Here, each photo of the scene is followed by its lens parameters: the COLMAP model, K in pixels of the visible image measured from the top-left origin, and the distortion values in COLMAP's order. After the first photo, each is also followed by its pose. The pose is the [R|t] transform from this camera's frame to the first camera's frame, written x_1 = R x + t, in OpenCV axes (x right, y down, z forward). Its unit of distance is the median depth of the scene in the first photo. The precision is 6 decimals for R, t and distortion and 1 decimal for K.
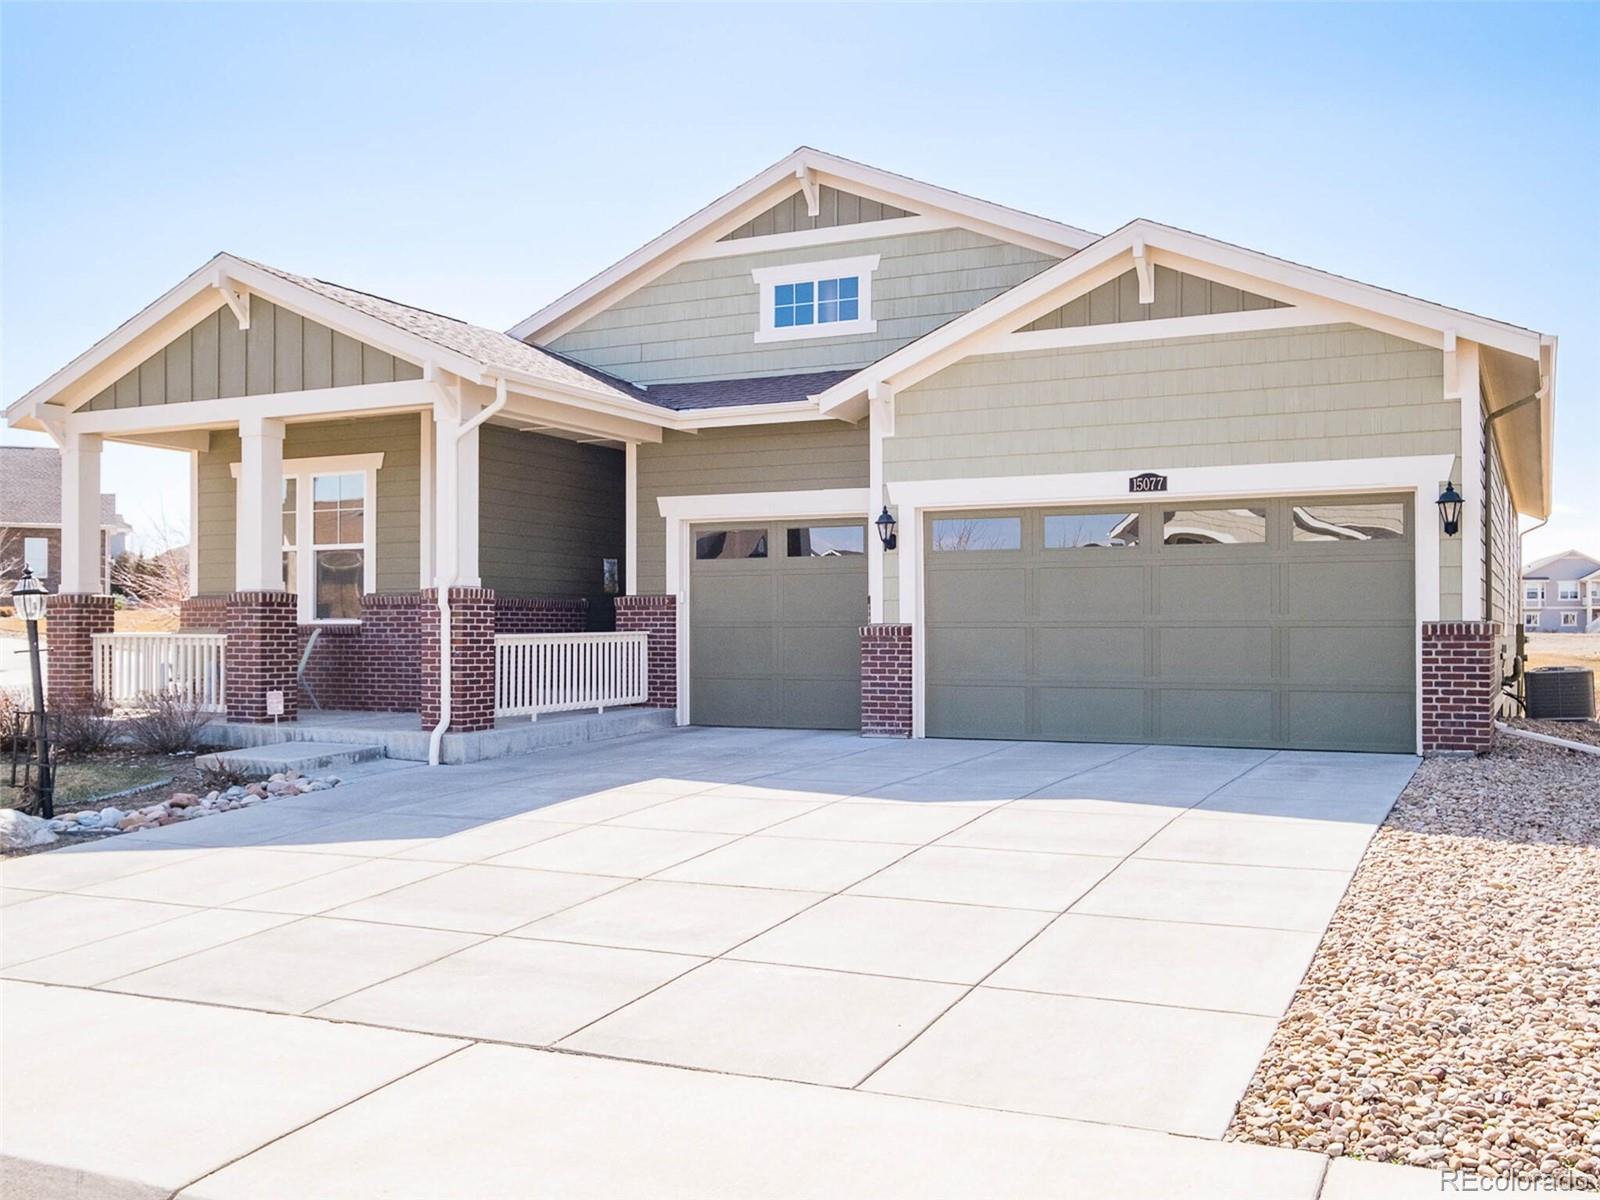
lens RADIAL K [[1356.7, 0, 802.5], [0, 1356.7, 612.6], [0, 0, 1]] dist [-0.028947, -0.002821]
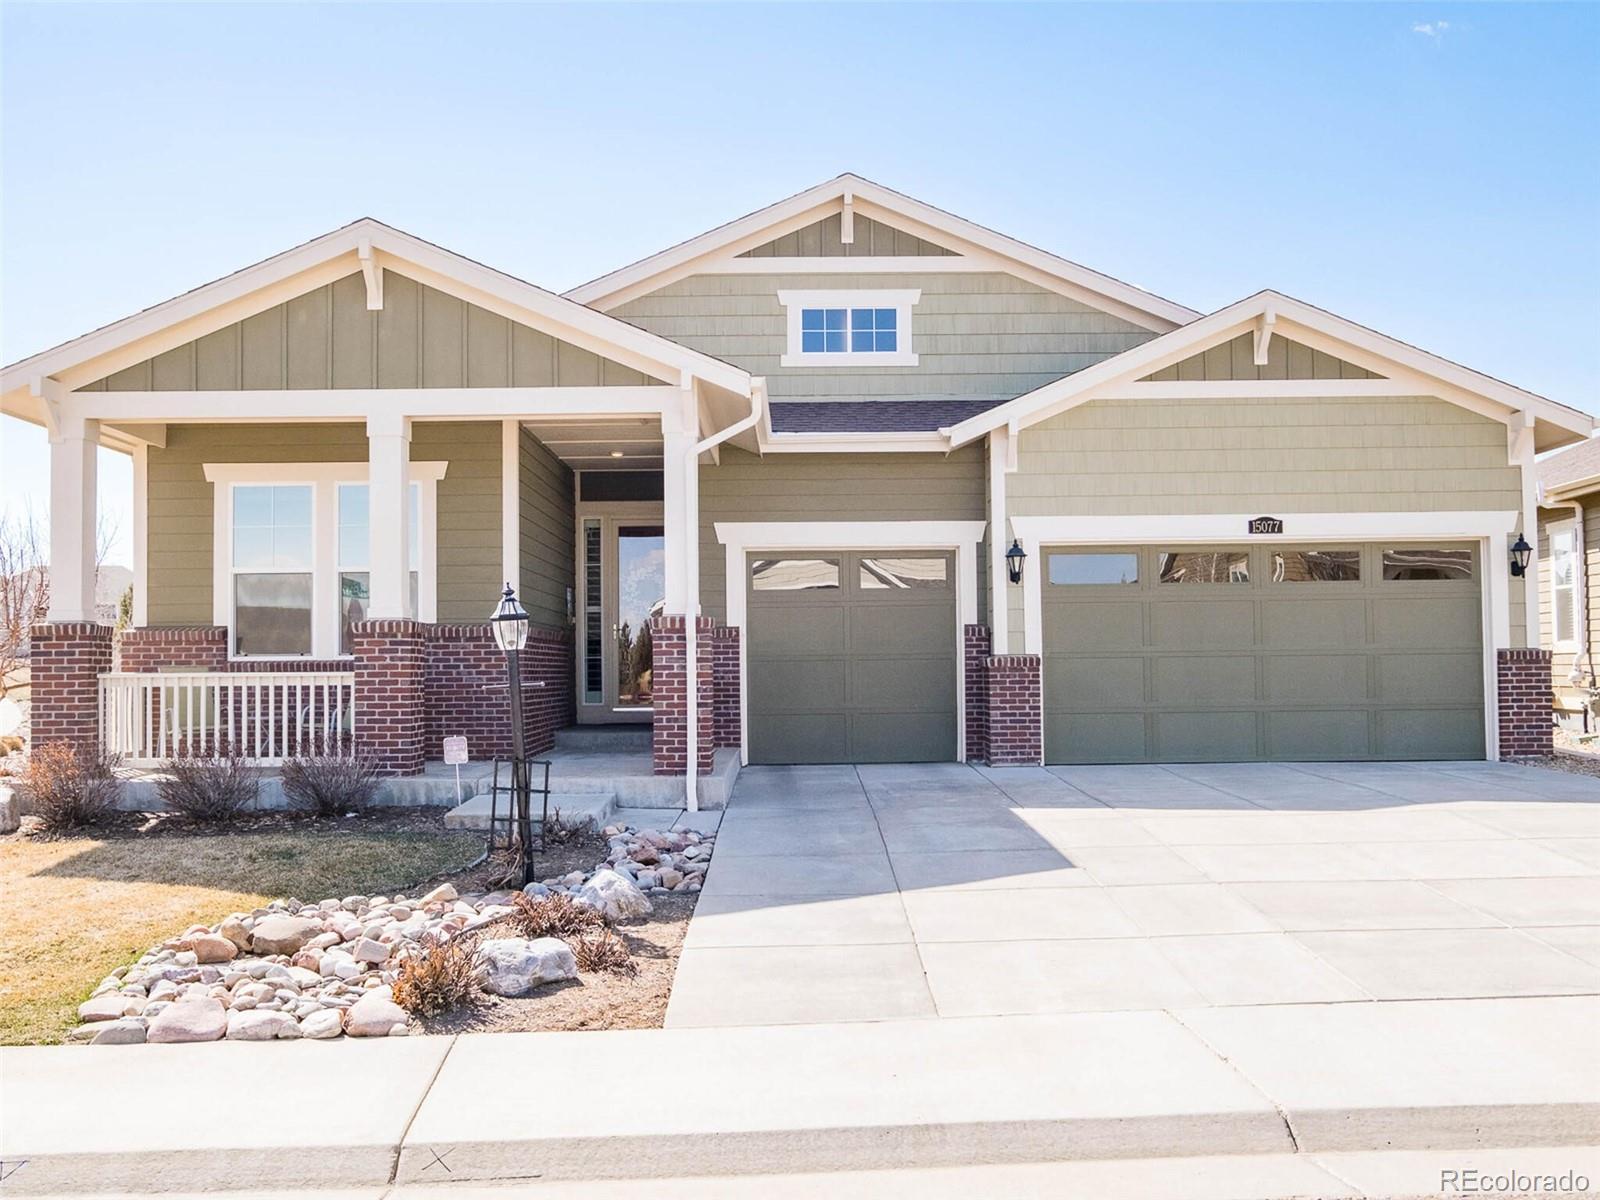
lens RADIAL K [[1451.7, 0, 802.4], [0, 1451.7, 590.7], [0, 0, 1]] dist [-0.022900, 0.000000]
pose [[0.913046, 0.012243, 0.407673, -0.532050], [0.004227, 0.999212, -0.039476, 0.002598], [-0.407834, 0.037767, 0.912274, 0.066161]]
